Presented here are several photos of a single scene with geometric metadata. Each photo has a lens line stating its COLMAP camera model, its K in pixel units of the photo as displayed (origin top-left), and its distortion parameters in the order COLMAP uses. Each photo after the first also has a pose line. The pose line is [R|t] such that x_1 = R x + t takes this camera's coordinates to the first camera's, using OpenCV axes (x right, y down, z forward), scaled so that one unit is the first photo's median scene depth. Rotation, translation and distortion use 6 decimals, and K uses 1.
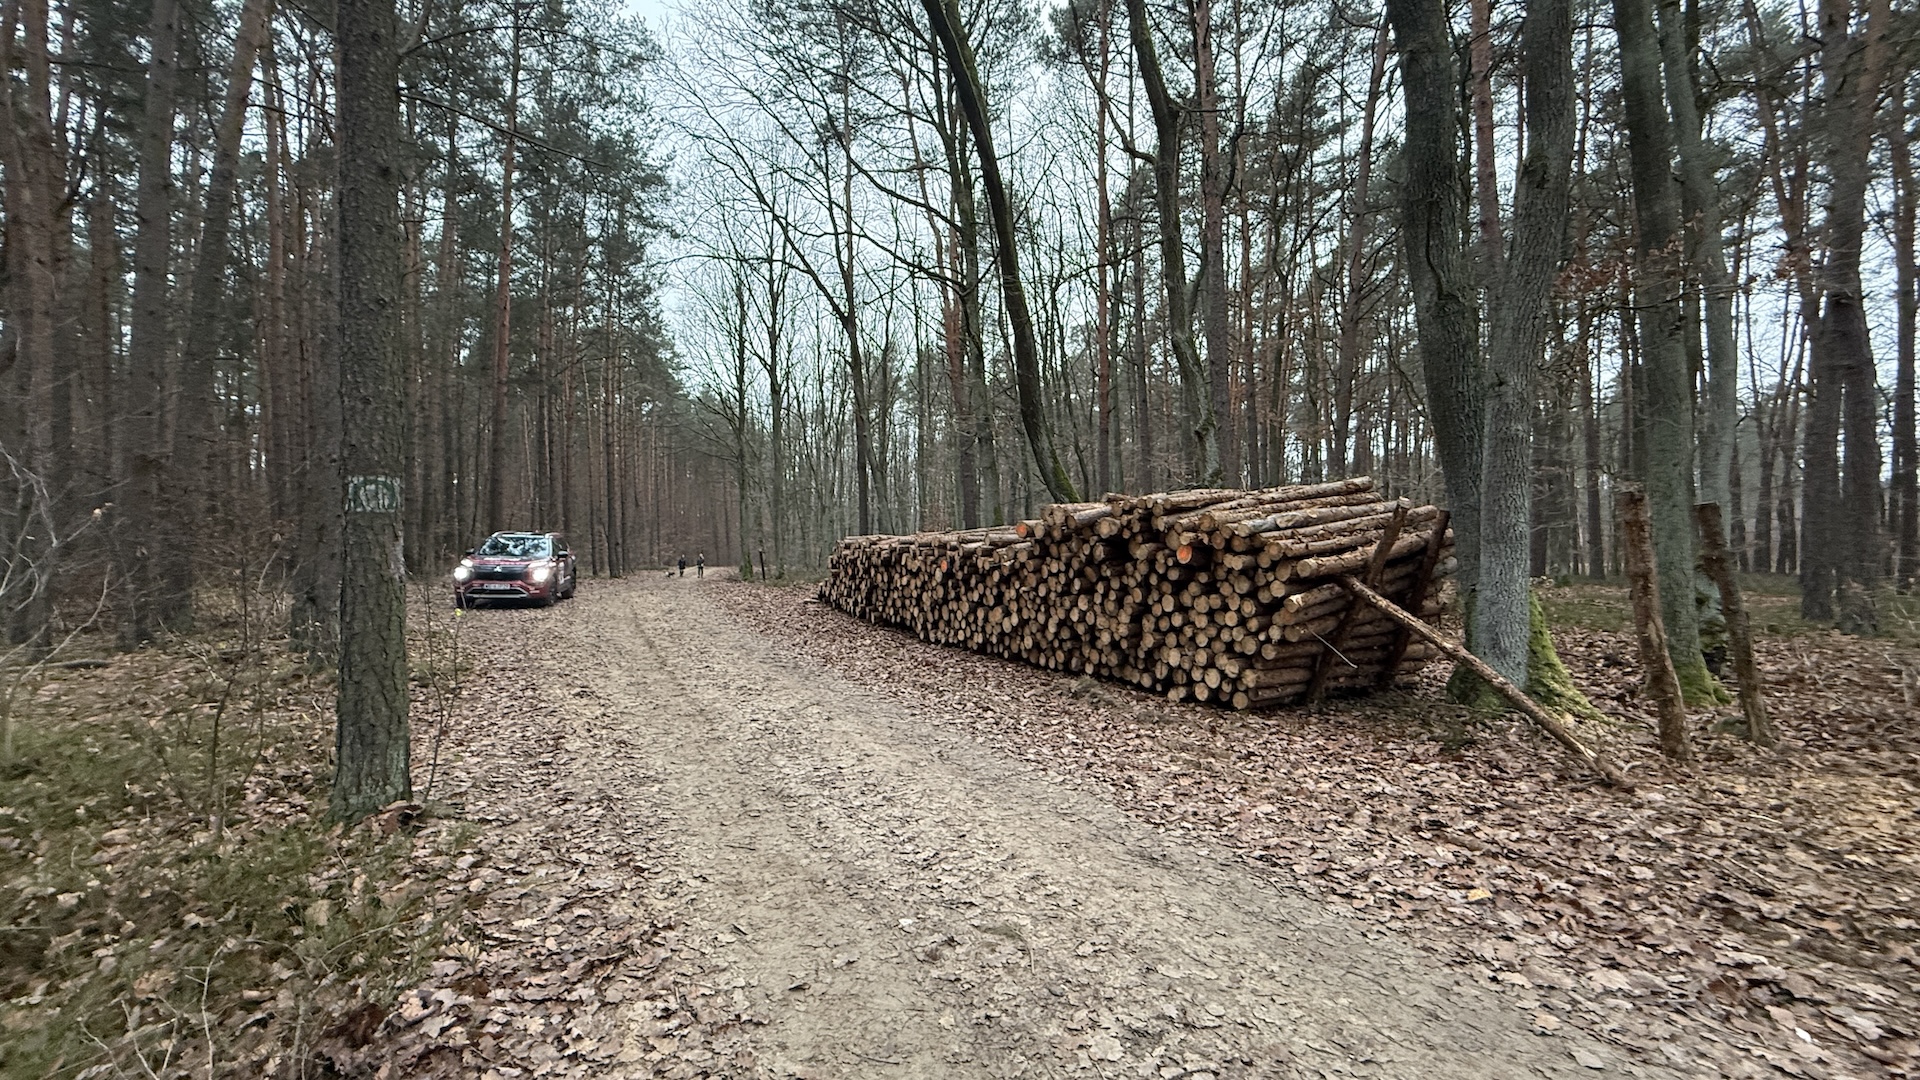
lens RADIAL K [[778.0, 0, 959.0], [0, 778.0, 527.3], [0, 0, 1]] dist [-0.002810, -0.000026]
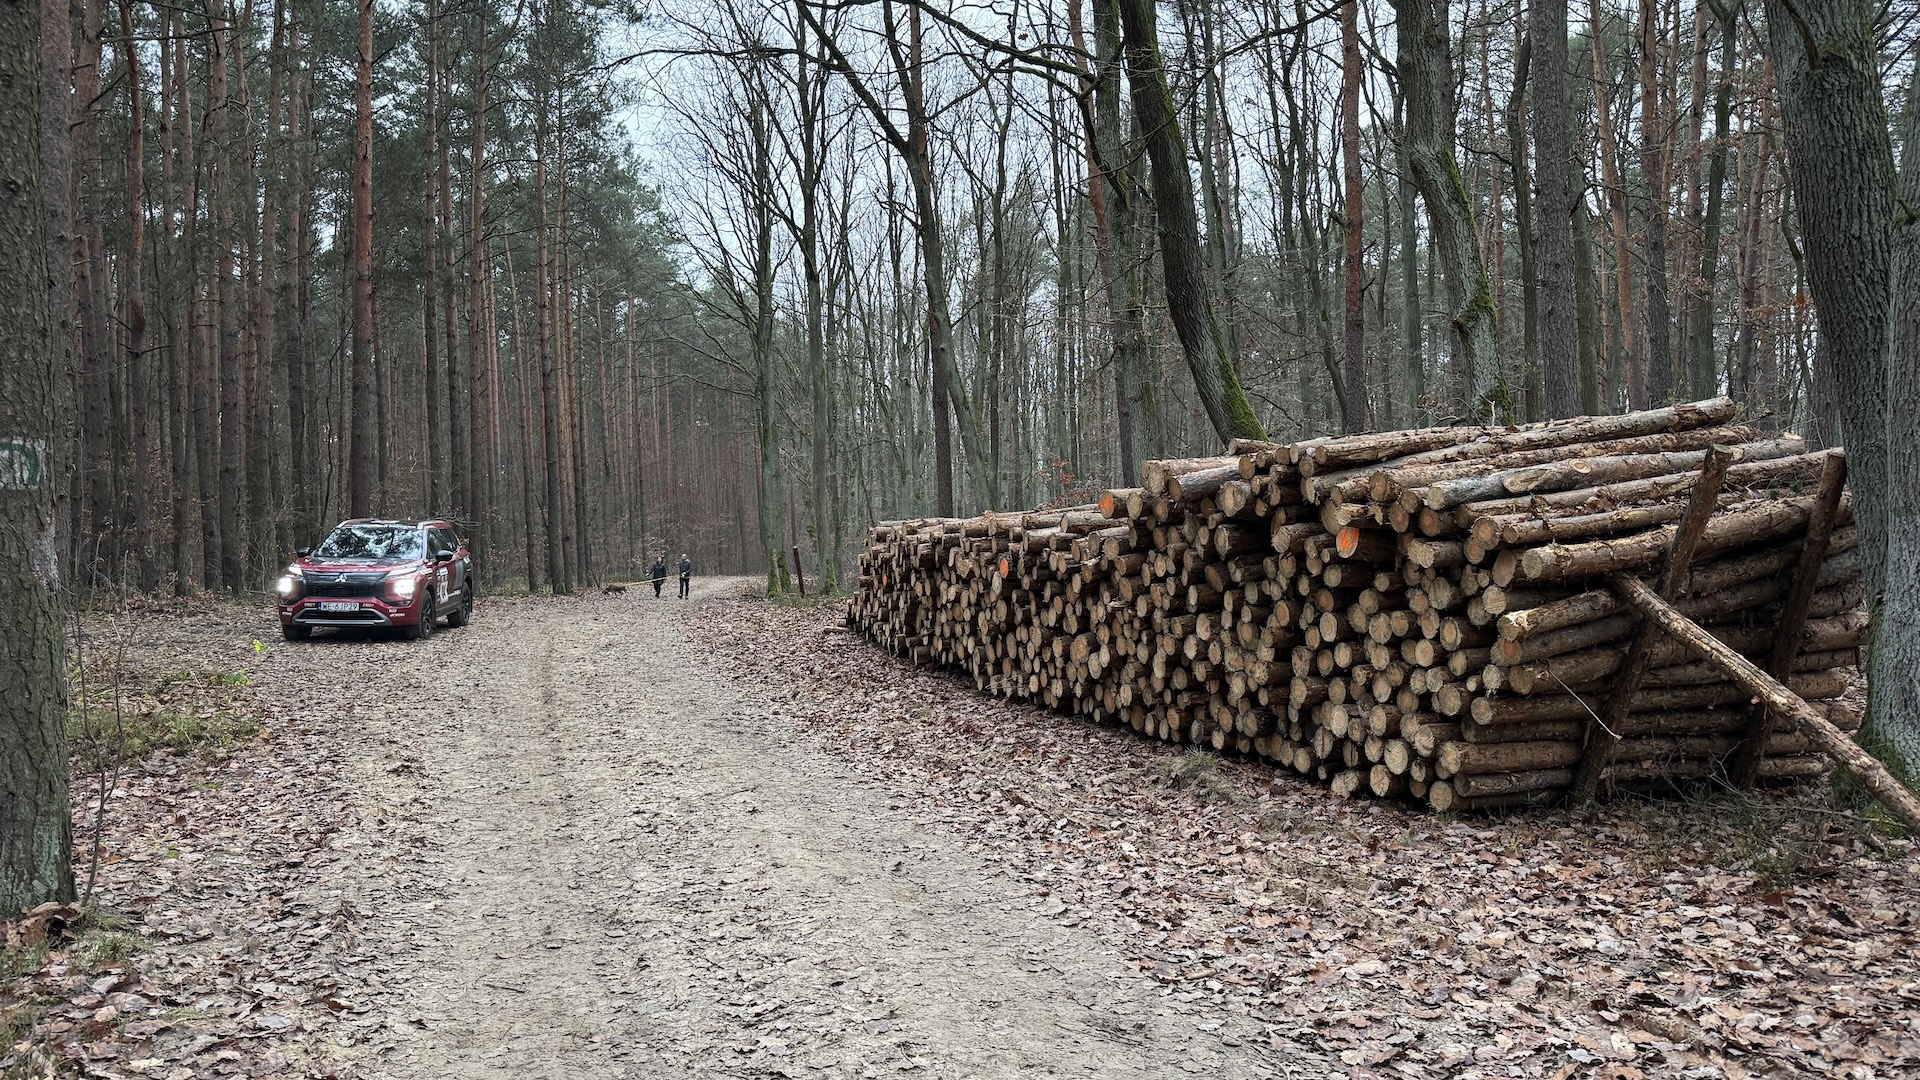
lens RADIAL K [[1370.3, 0, 960.0], [0, 1370.3, 540.0], [0, 0, 1]] dist [0.060250, -0.096214]
pose [[0.987498, -0.010160, -0.157304, 0.159075], [0.014230, 0.999592, 0.024768, 0.003874], [0.156989, -0.026697, 0.987240, -0.049840]]
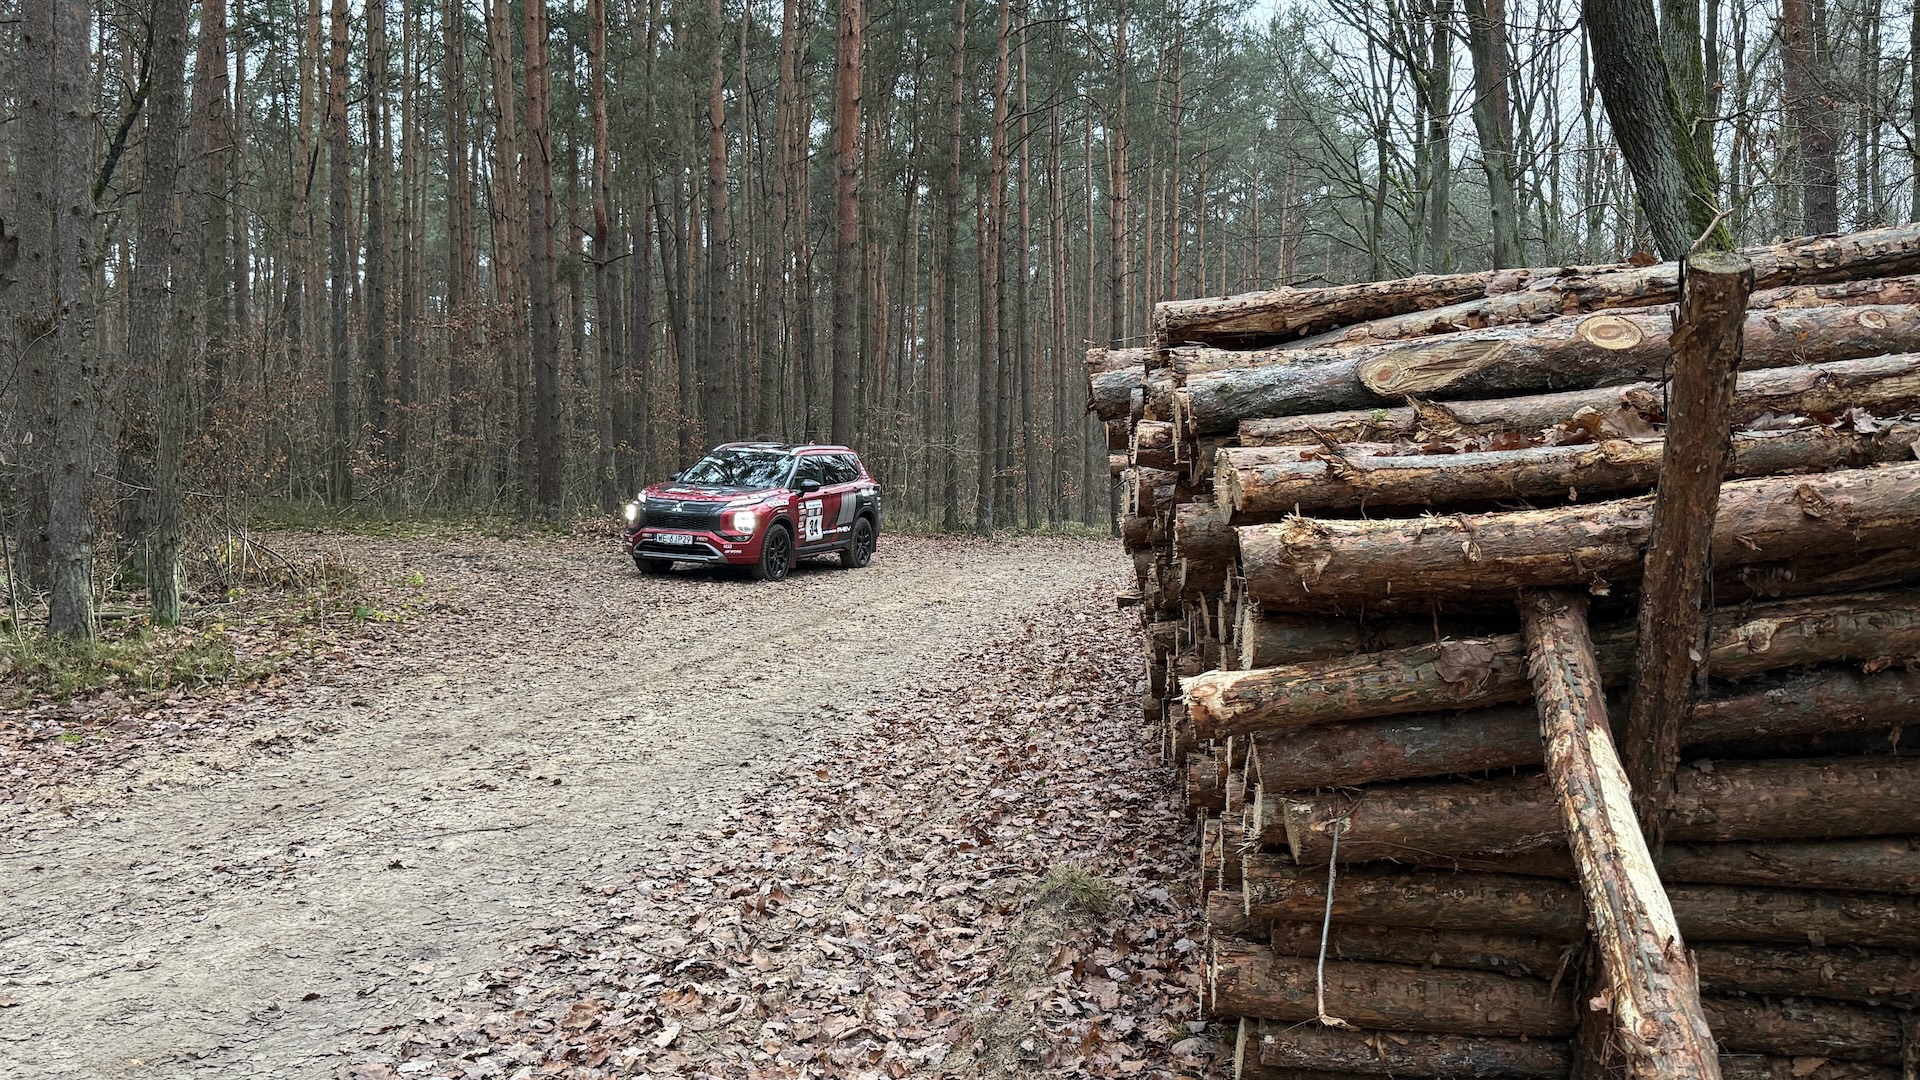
lens RADIAL K [[1575.1, 0, 959.8], [0, 1575.1, 540.9], [0, 0, 1]] dist [0.000355, -0.000981]
pose [[0.783289, 0.039702, -0.620389, 0.562452], [-0.001806, 0.998100, 0.061593, 0.014291], [0.621655, -0.047125, 0.781872, 0.478689]]
